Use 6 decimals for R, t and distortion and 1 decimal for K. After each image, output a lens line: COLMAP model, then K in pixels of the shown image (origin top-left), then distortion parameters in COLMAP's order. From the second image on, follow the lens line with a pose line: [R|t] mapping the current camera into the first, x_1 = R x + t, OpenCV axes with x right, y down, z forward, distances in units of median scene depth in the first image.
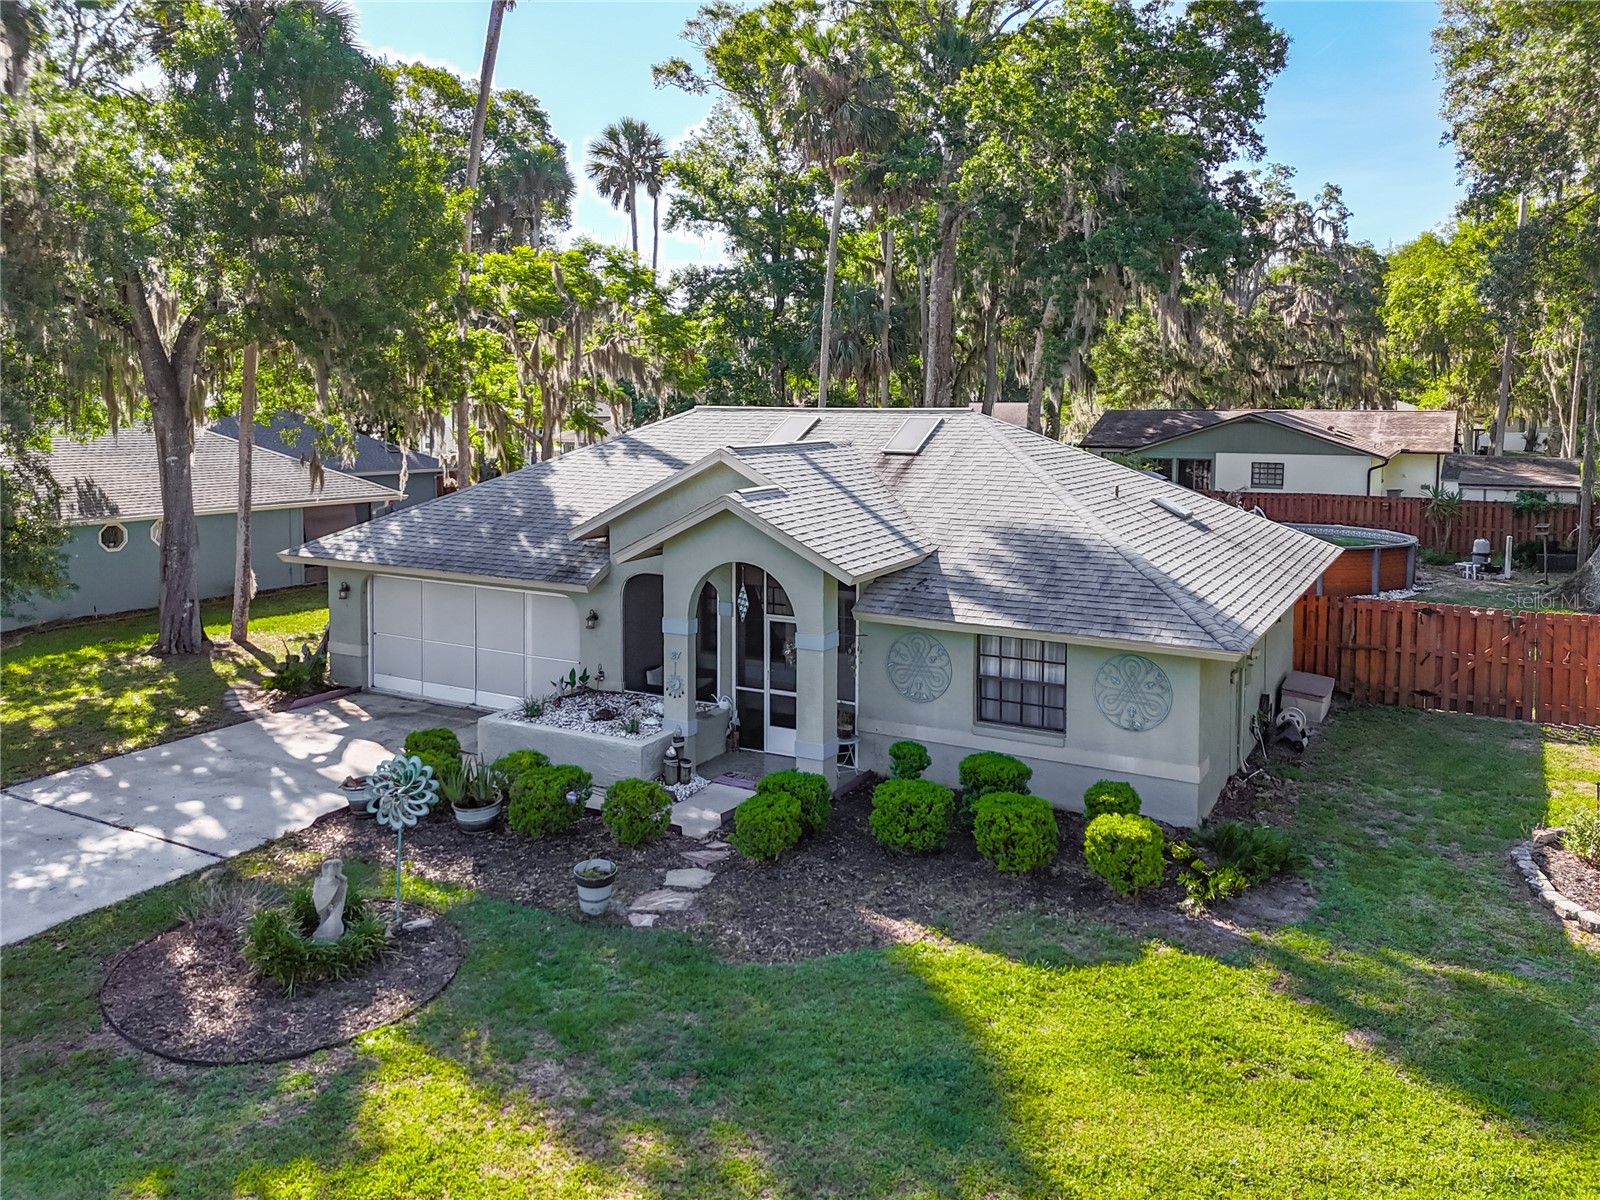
lens RADIAL K [[1233.4, 0, 805.2], [0, 1233.4, 484.6], [0, 0, 1]] dist [0.035315, -0.008019]
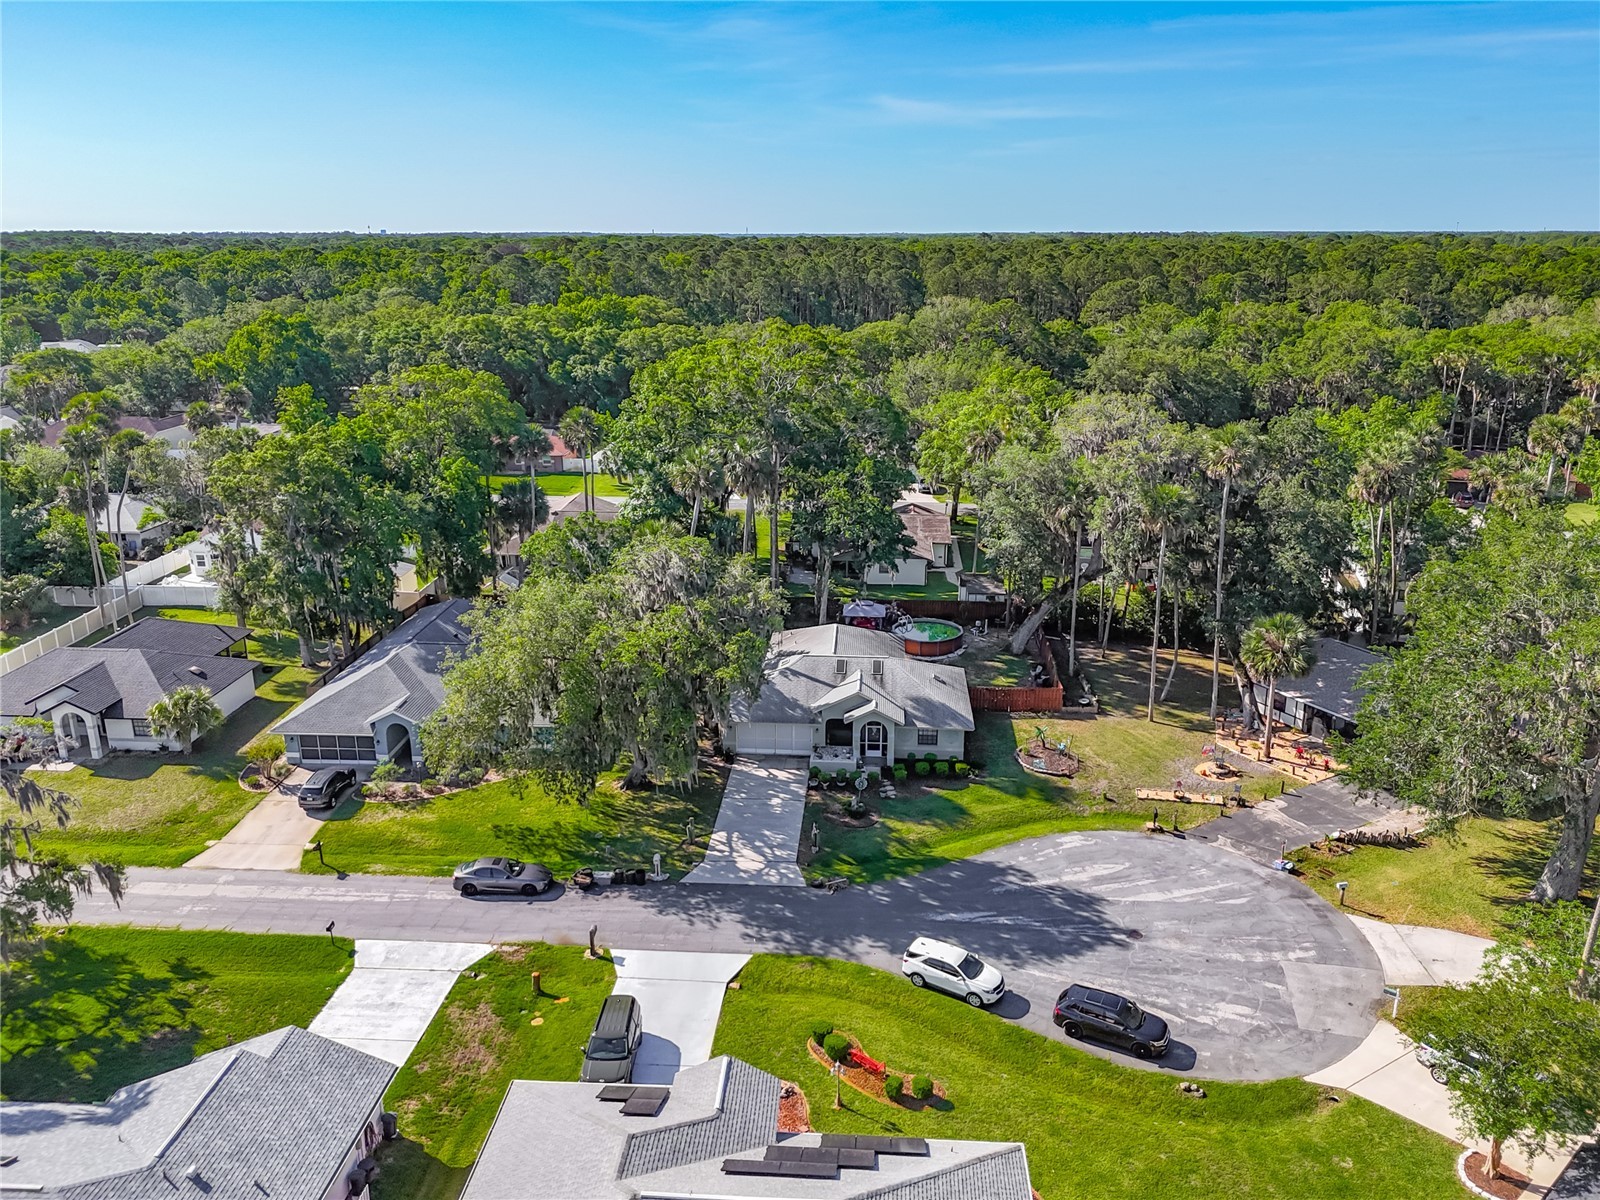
lens RADIAL K [[1183.3, 0, 809.6], [0, 1183.3, 603.8], [0, 0, 1]] dist [0.068566, -0.061528]
pose [[0.902861, -0.126288, 0.410965, -1.982818], [0.028838, 0.971522, 0.235189, -1.377443], [-0.428963, -0.200491, 0.880791, -2.647402]]
